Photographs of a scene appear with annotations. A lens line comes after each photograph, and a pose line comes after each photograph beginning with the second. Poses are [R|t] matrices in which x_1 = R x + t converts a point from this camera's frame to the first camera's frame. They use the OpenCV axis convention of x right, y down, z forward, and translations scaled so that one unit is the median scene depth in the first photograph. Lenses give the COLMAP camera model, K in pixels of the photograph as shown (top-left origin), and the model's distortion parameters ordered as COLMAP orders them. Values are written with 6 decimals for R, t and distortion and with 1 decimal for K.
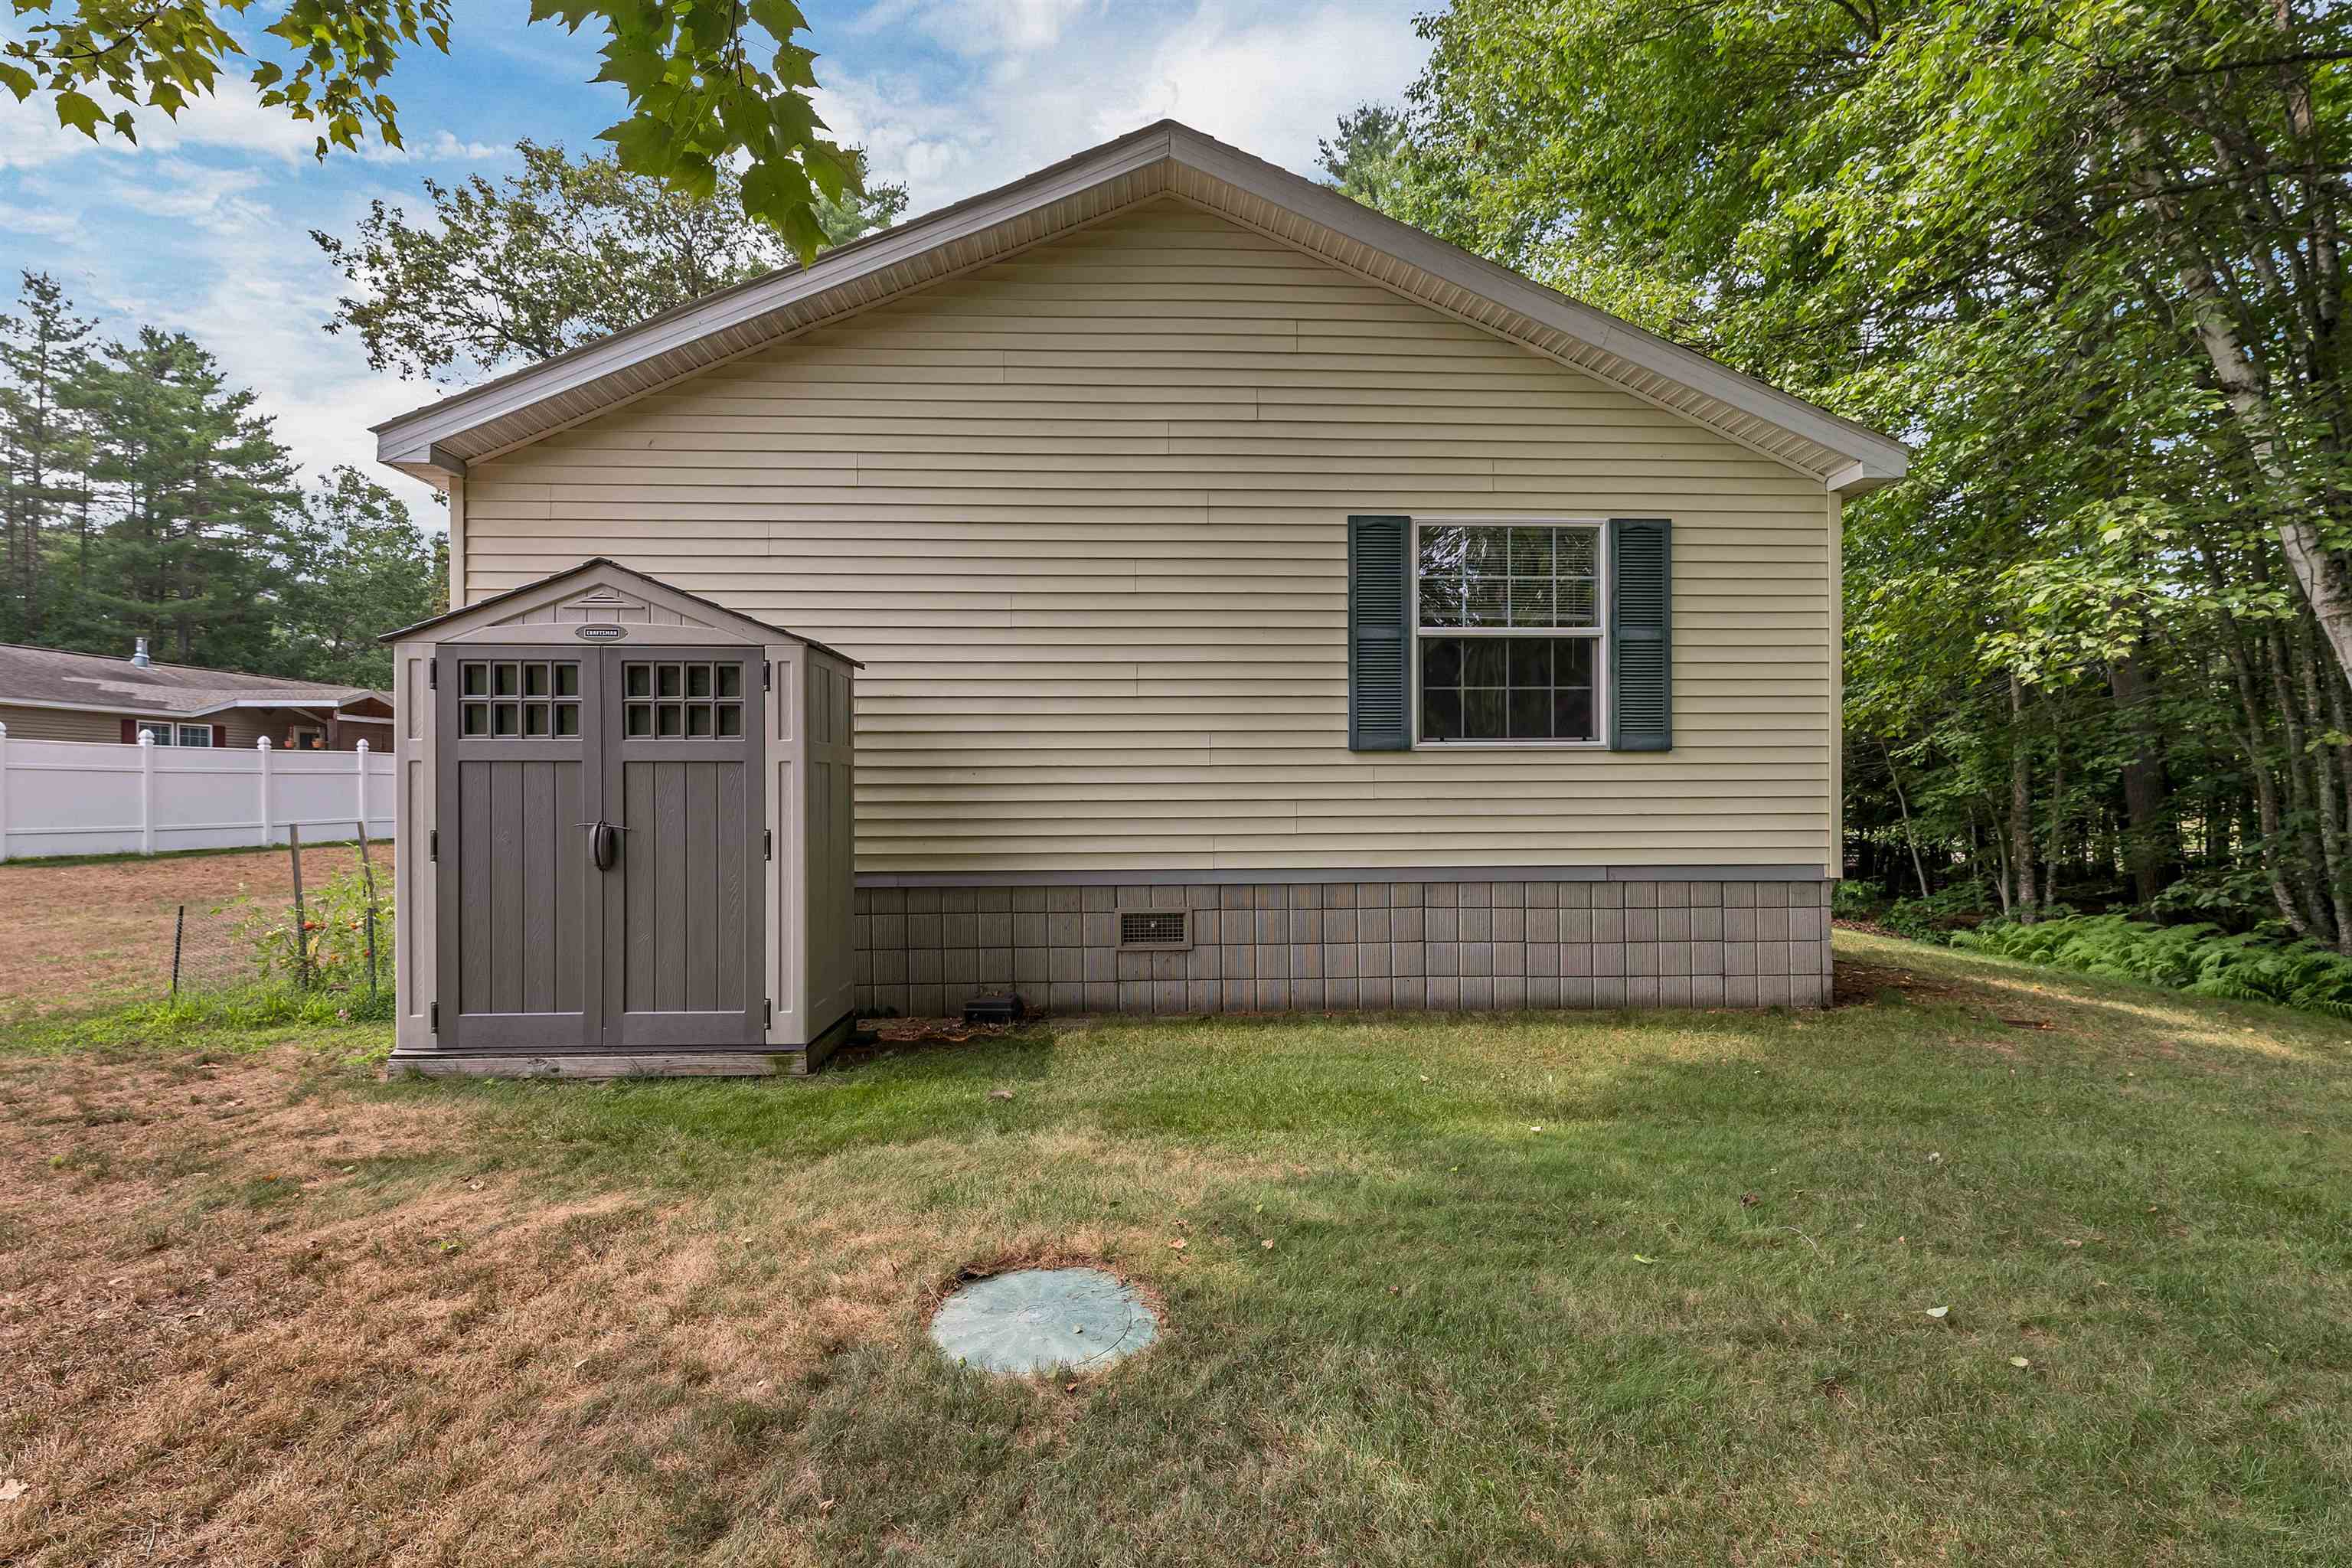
lens RADIAL K [[907.9, 0, 1174.0], [0, 907.9, 782.7], [0, 0, 1]] dist [0.000950, -0.000018]
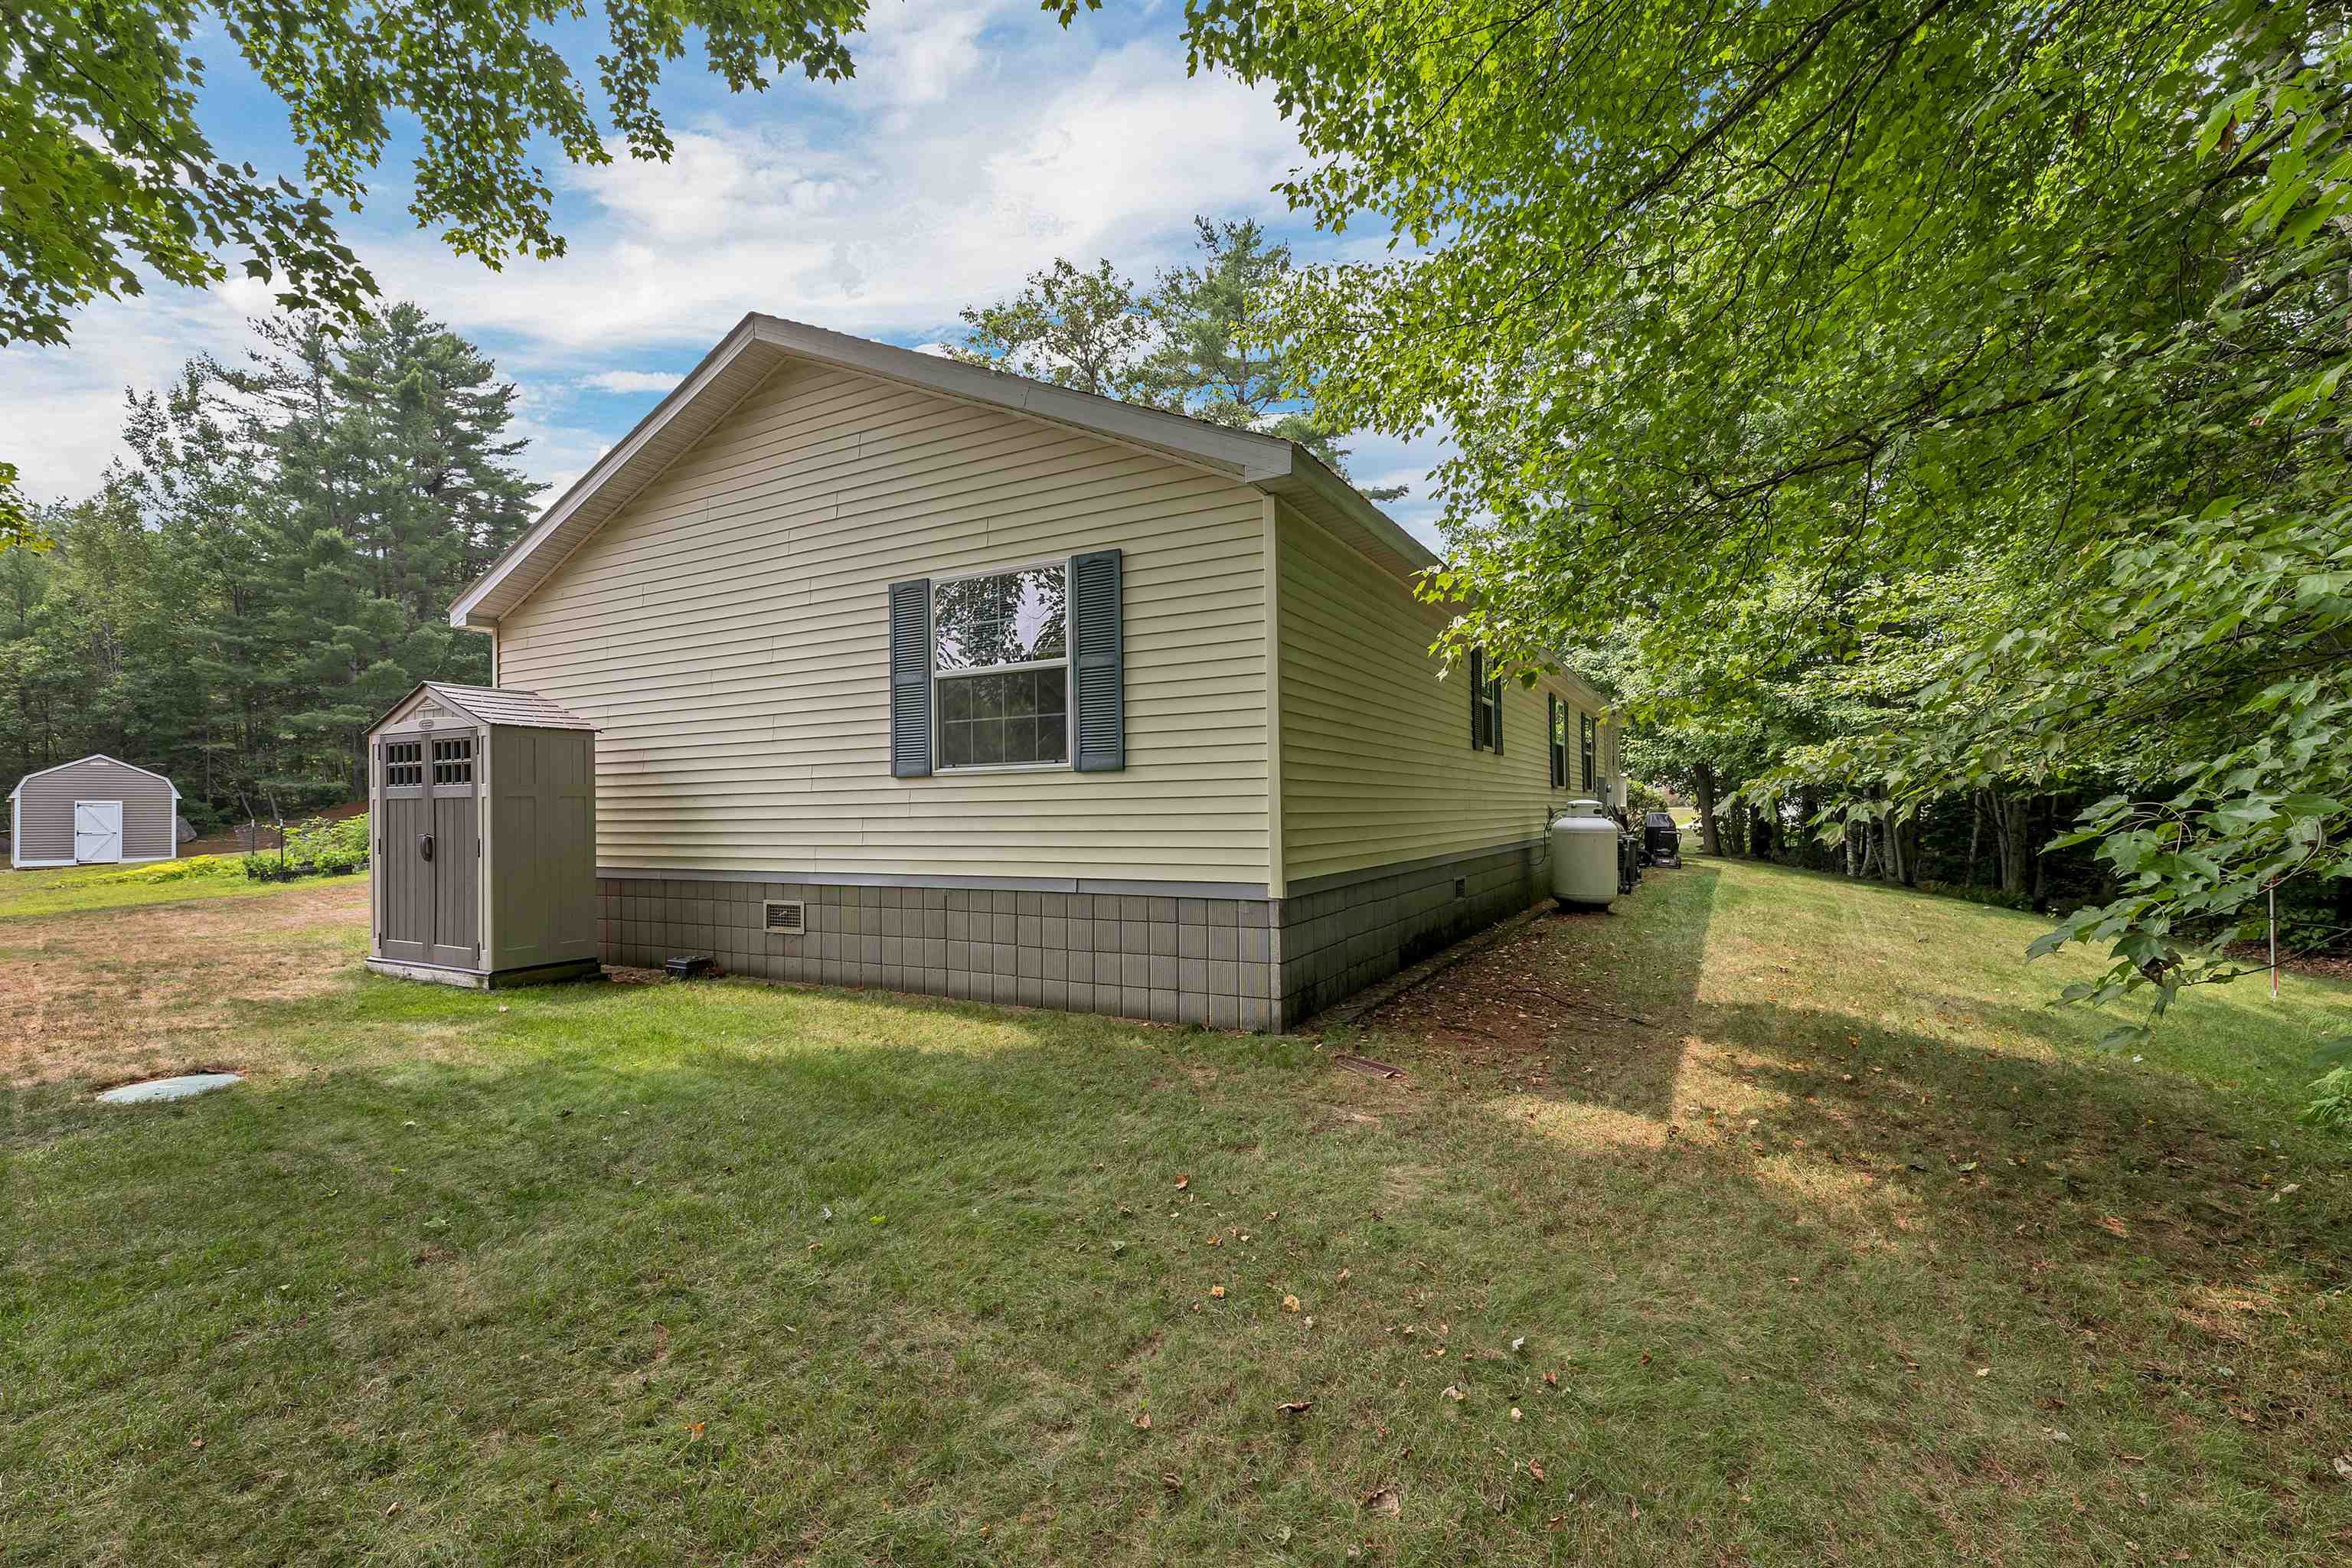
lens RADIAL K [[1013.9, 0, 1175.2], [0, 1013.9, 795.3], [0, 0, 1]] dist [0.001405, 0.000032]
pose [[0.858400, -0.014573, -0.512774, 1.206349], [0.012237, 0.999894, -0.007933, 0.003941], [0.512836, 0.000534, 0.858487, 0.029588]]
